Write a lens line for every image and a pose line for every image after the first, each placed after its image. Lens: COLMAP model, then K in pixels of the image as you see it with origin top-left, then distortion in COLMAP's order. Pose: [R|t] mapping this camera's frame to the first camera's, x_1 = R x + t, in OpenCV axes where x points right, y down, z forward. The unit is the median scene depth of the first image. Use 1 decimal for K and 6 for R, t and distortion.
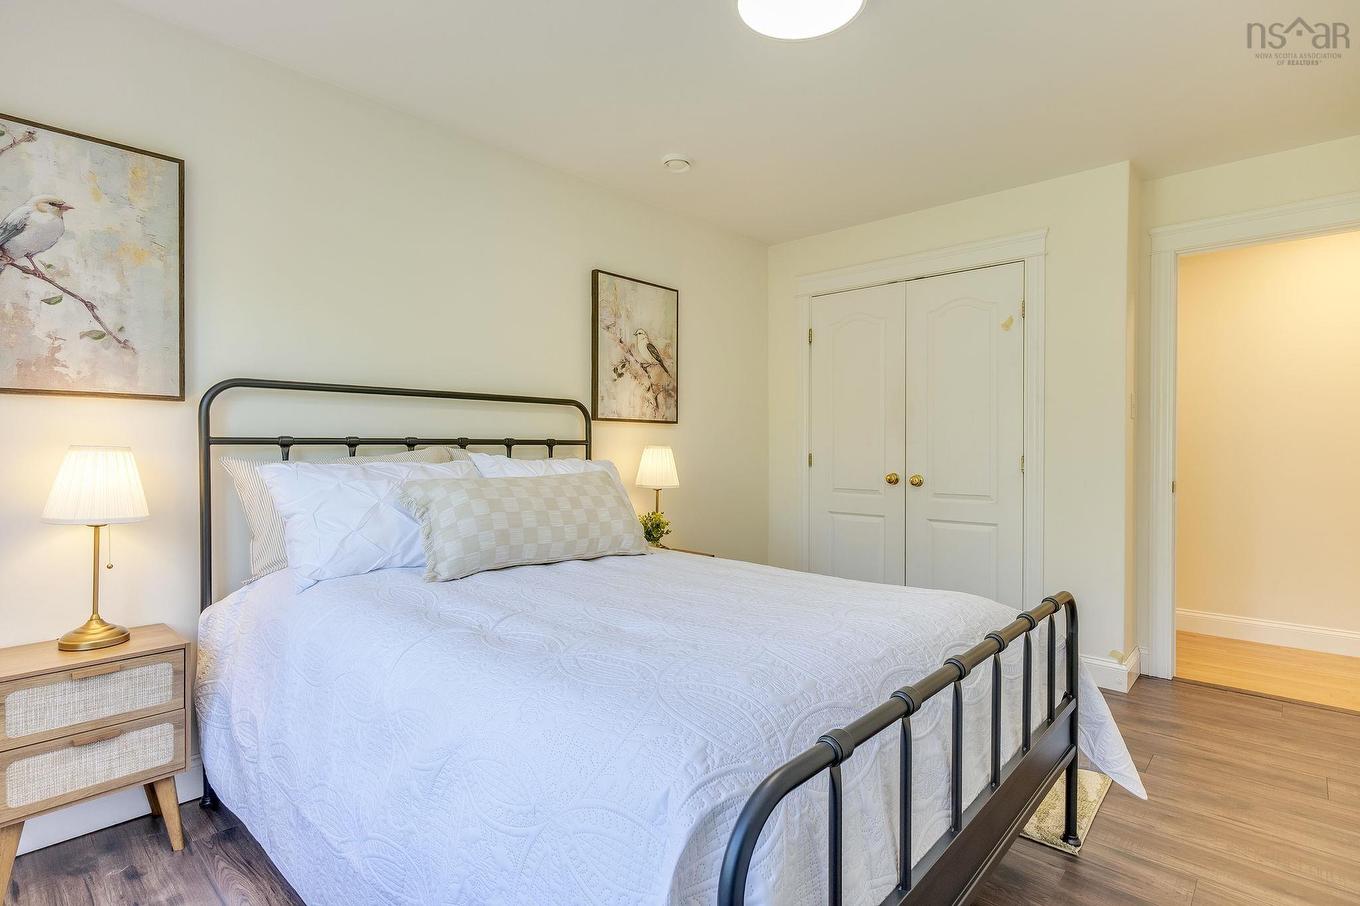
lens RADIAL K [[680.1, 0, 682.1], [0, 680.1, 446.7], [0, 0, 1]] dist [-0.004077, 0.004927]
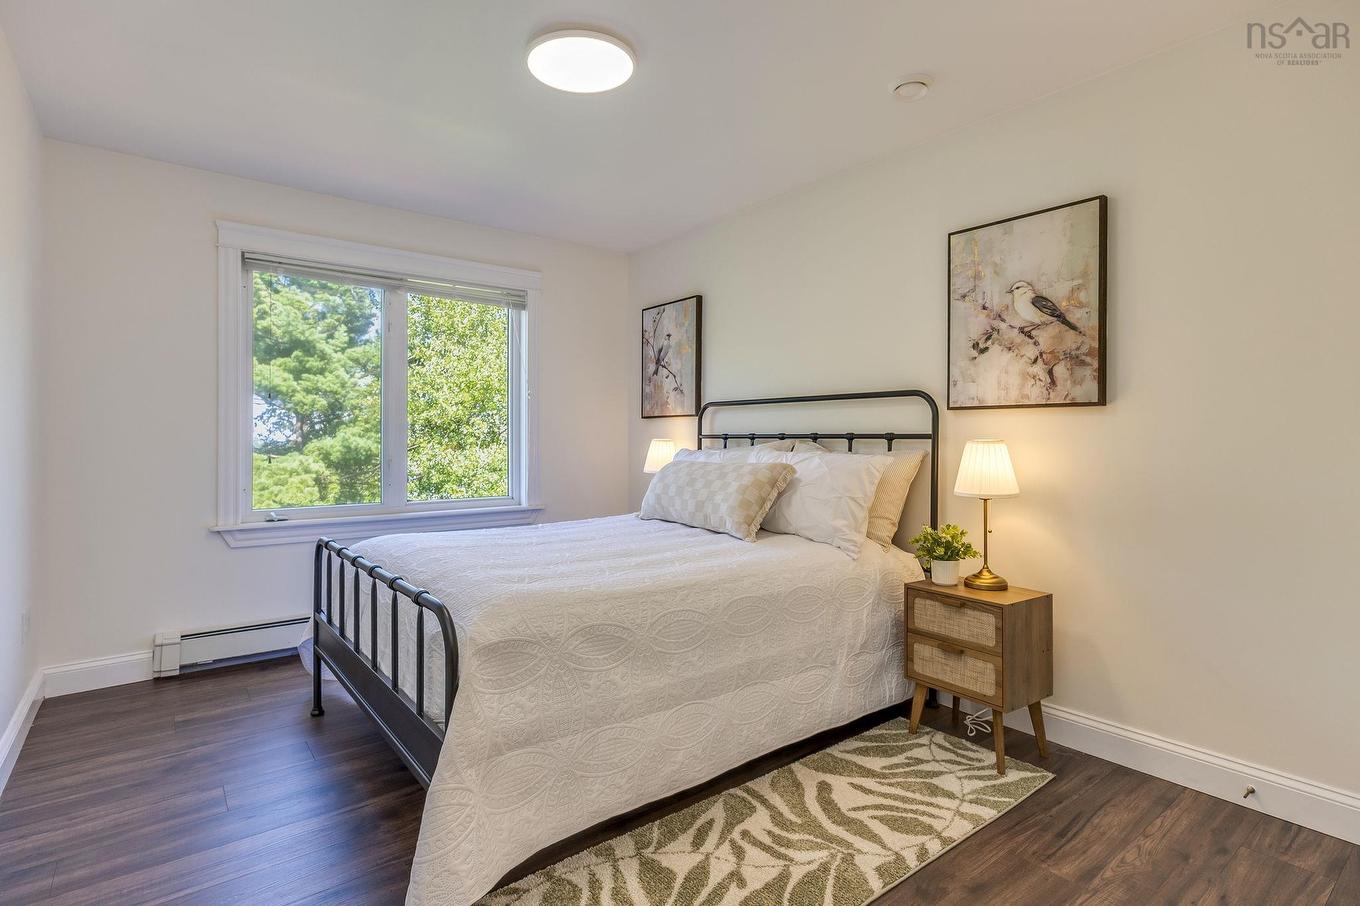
lens RADIAL K [[680.1, 0, 678.9], [0, 680.1, 424.8], [0, 0, 1]] dist [-0.004077, 0.004927]
pose [[-0.166965, -0.024041, -0.985670, 0.735908], [-0.006367, 0.999708, -0.023305, 0.001504], [0.985942, 0.002384, -0.167069, 0.775342]]
